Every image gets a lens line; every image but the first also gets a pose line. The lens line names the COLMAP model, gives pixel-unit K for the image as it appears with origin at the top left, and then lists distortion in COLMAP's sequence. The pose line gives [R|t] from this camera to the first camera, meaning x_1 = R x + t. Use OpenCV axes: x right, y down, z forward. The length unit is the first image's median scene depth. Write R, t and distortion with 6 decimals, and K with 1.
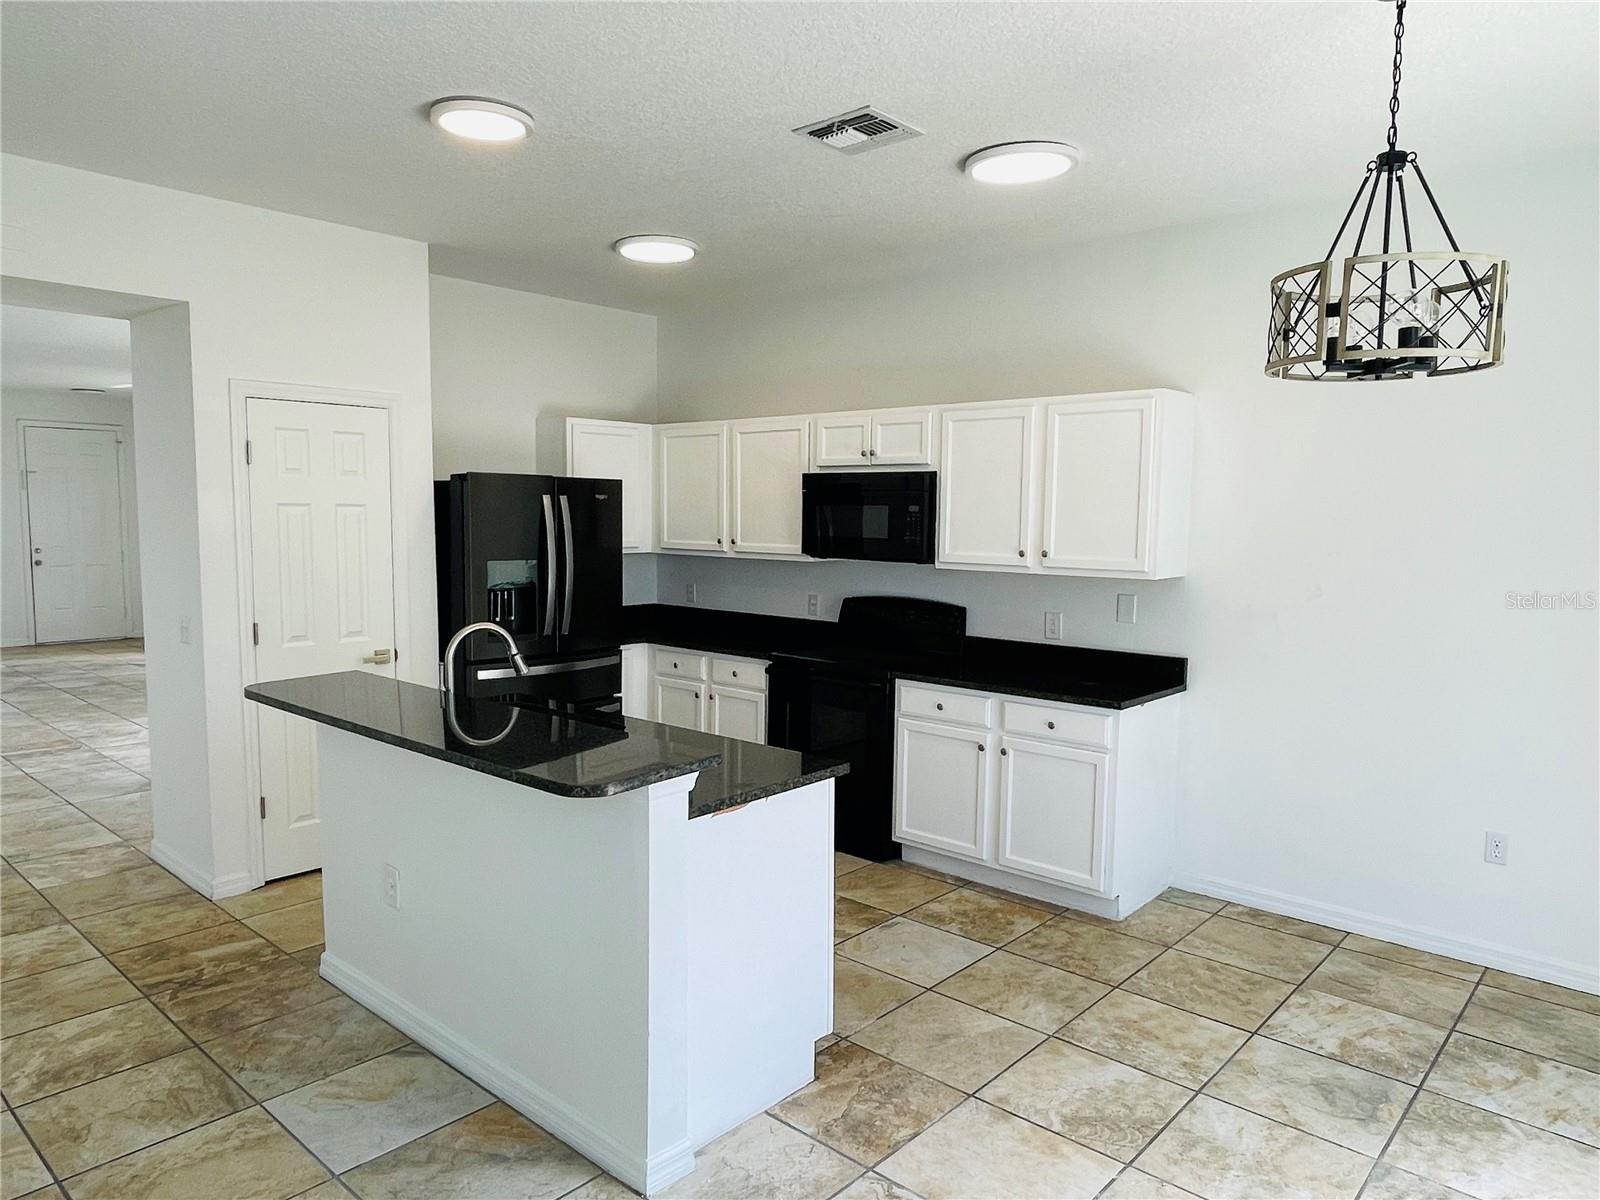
lens RADIAL K [[1055.0, 0, 800.0], [0, 1055.0, 600.0], [0, 0, 1]] dist [0.004281, 0.000004]
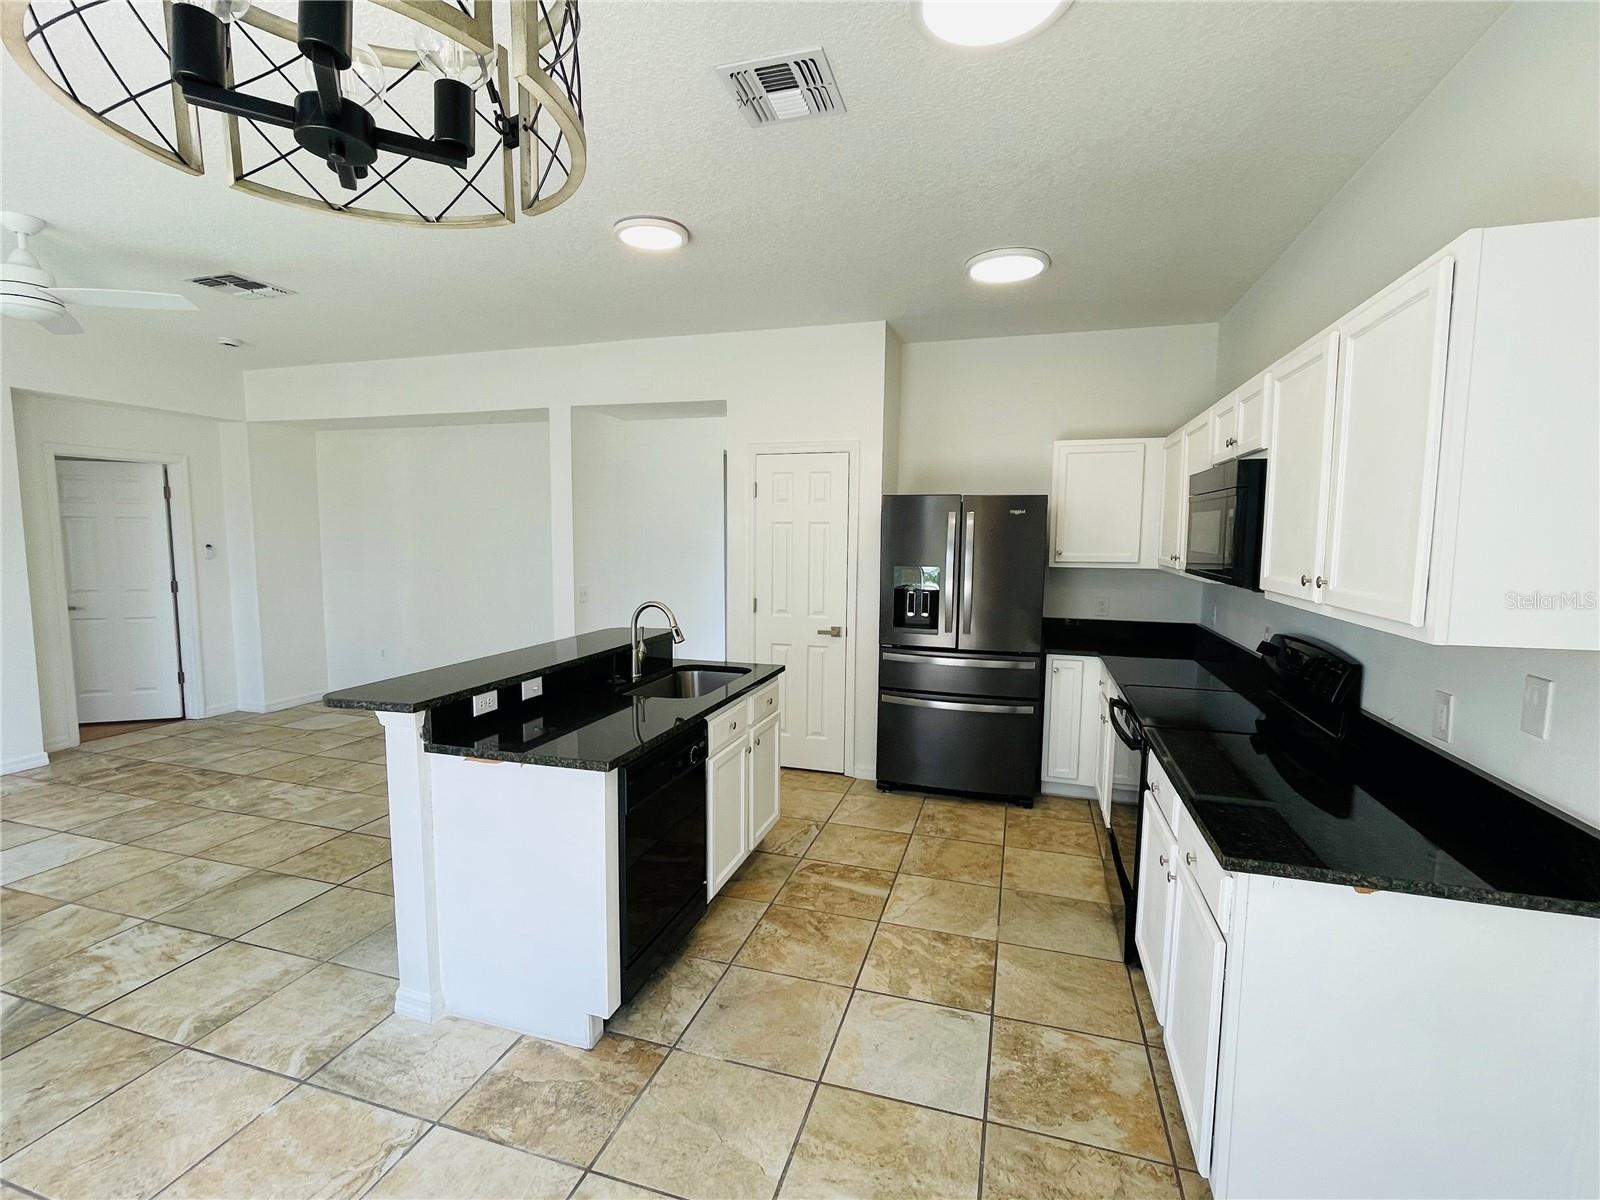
lens RADIAL K [[747.5, 0, 800.0], [0, 747.5, 600.0], [0, 0, 1]] dist [-0.000542, -0.000144]
pose [[0.406390, 0.075913, -0.910541, 0.484015], [-0.078575, 0.995754, 0.047948, -0.031810], [0.910315, 0.052060, 0.410629, 0.554947]]
